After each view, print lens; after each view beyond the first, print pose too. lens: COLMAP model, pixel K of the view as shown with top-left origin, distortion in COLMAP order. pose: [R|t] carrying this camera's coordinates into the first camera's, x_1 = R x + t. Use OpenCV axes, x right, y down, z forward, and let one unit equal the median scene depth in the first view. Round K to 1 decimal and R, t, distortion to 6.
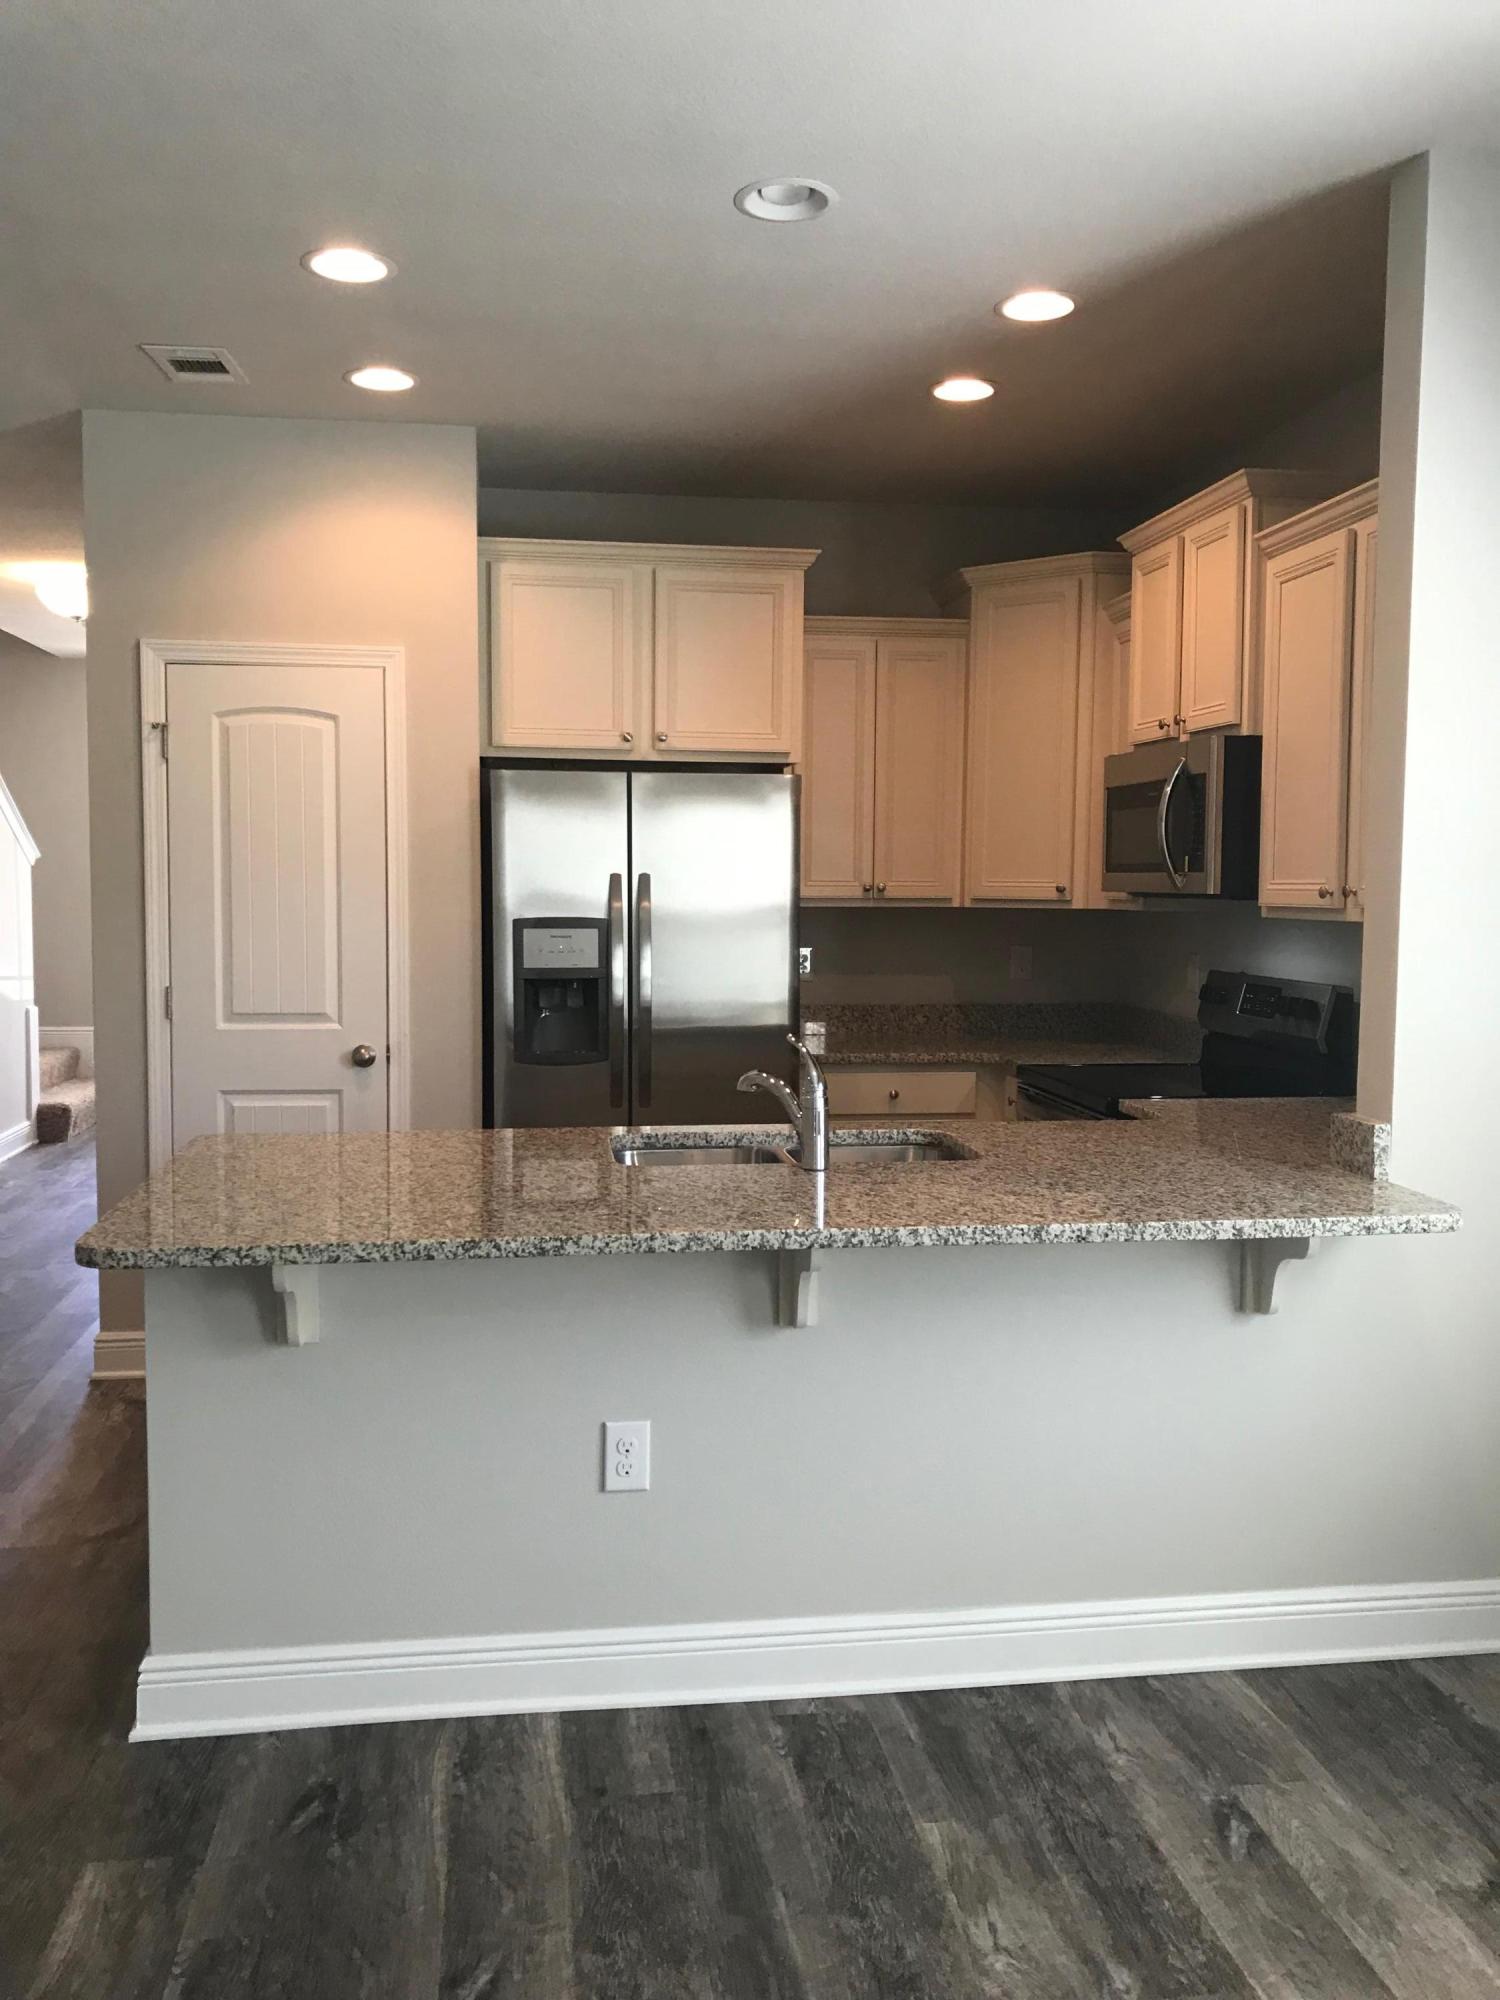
lens RADIAL K [[1651.8, 0, 746.5], [0, 1651.8, 964.4], [0, 0, 1]] dist [-0.002860, -0.008859]
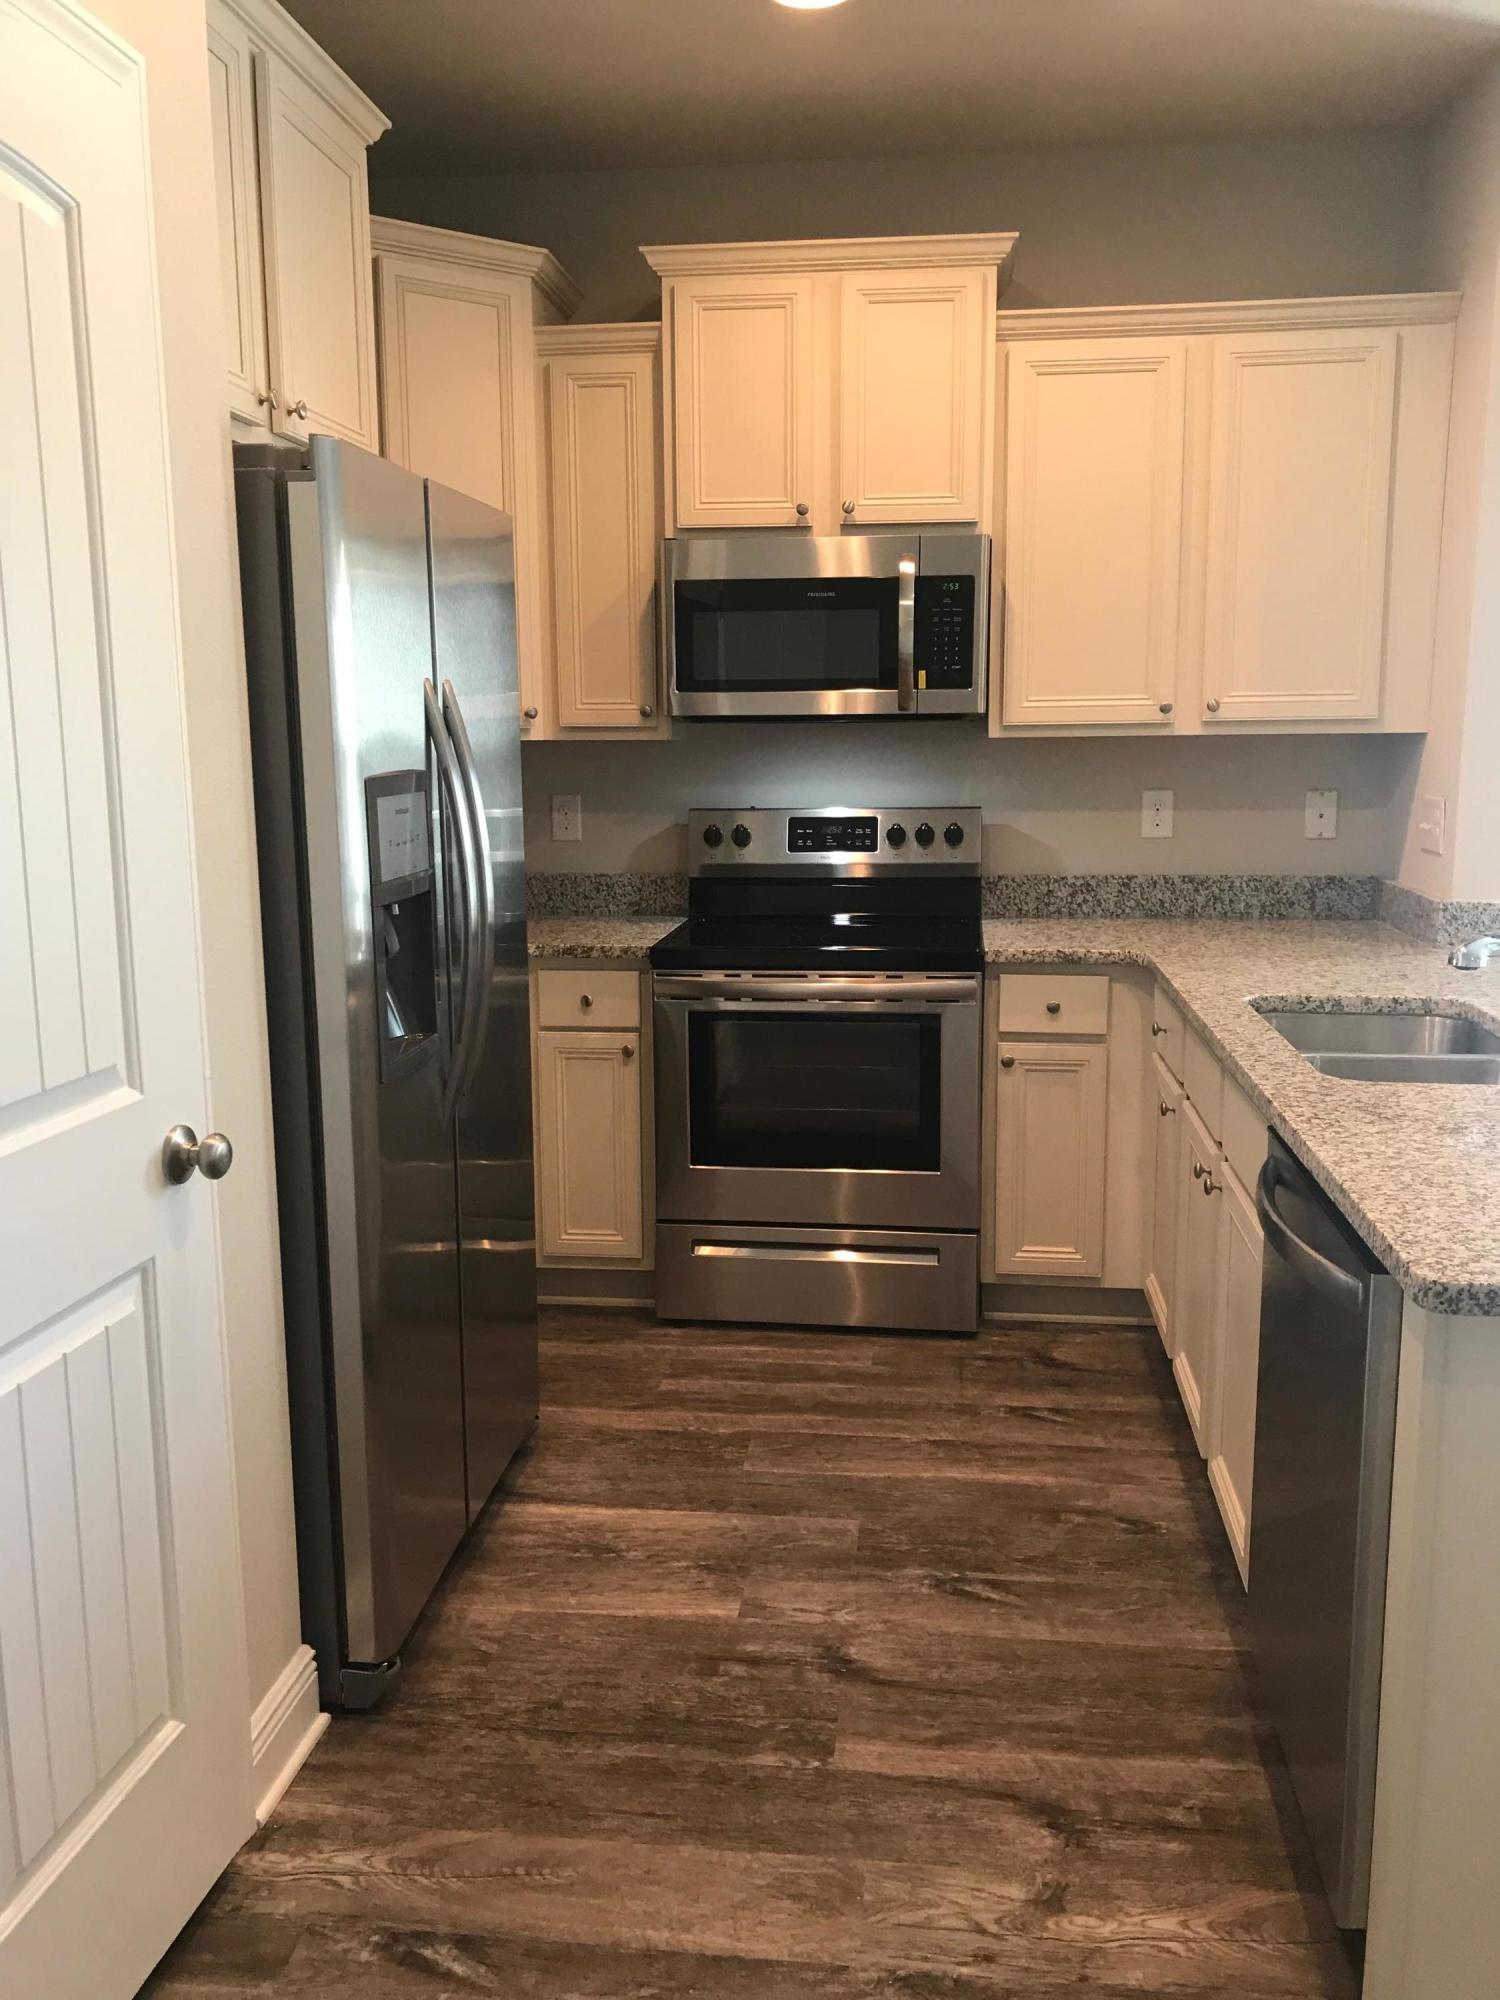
lens RADIAL K [[1629.2, 0, 750.0], [0, 1629.2, 1000.0], [0, 0, 1]] dist [0.030444, -0.001473]
pose [[0.269331, -0.168942, 0.948114, -0.560542], [0.063181, 0.985472, 0.157650, -0.033079], [-0.960973, 0.017443, 0.276092, 0.776537]]
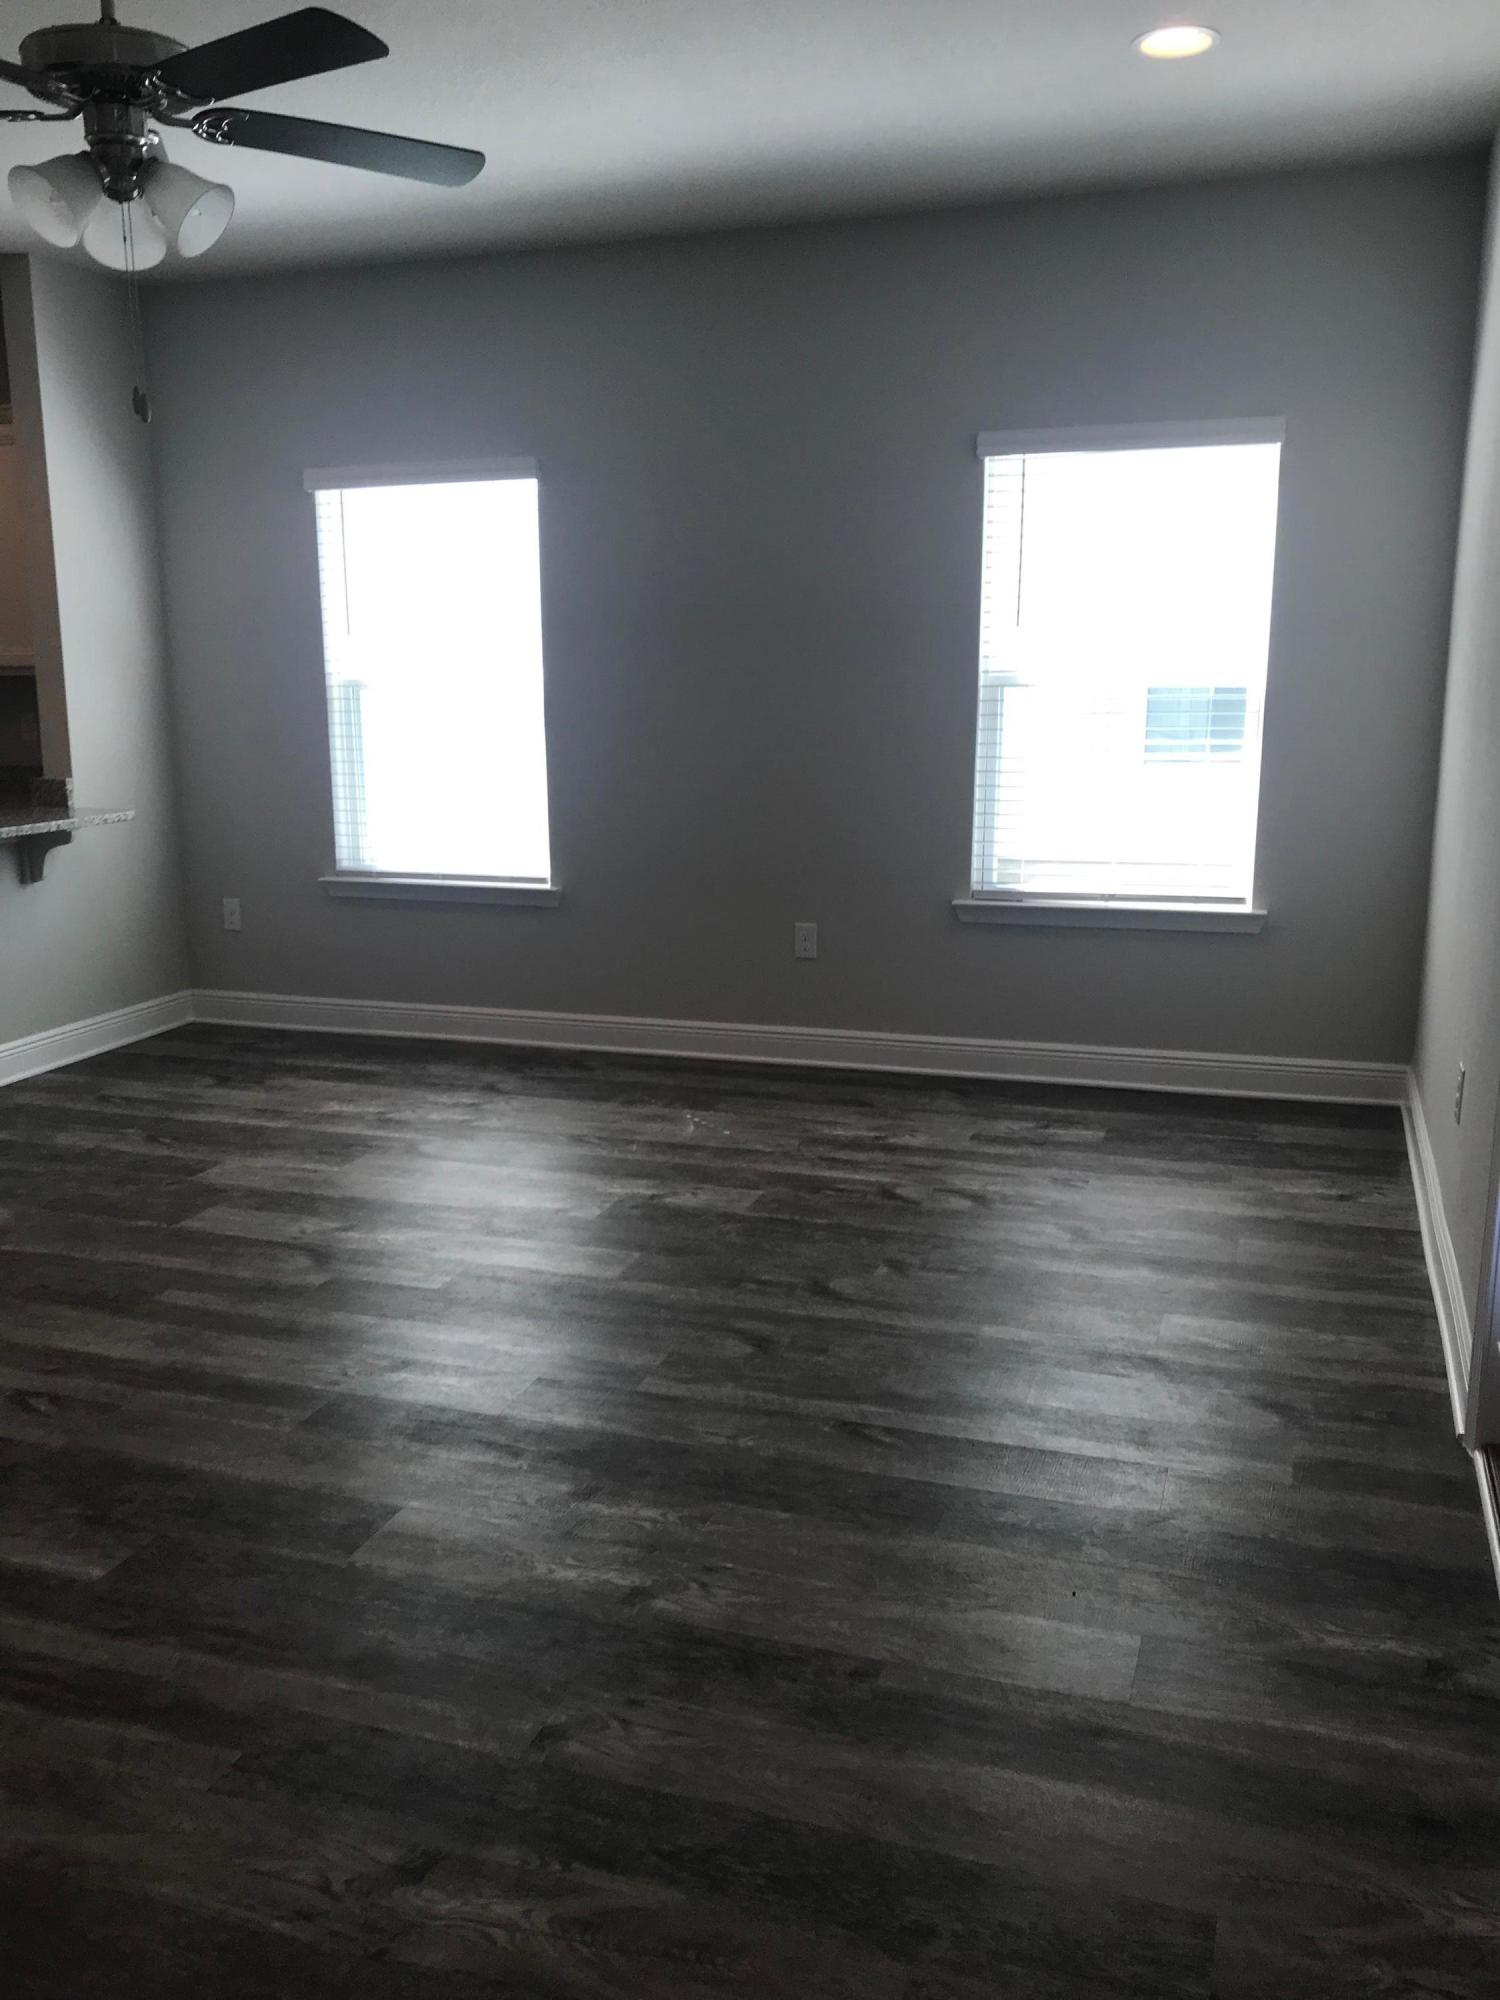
lens RADIAL K [[1625.4, 0, 744.7], [0, 1625.4, 981.4], [0, 0, 1]] dist [-0.006994, -0.001730]
pose [[0.454007, -0.180242, 0.872577, -0.612457], [0.061200, 0.983321, 0.171275, 0.034023], [-0.888894, -0.024358, 0.457465, -0.368472]]
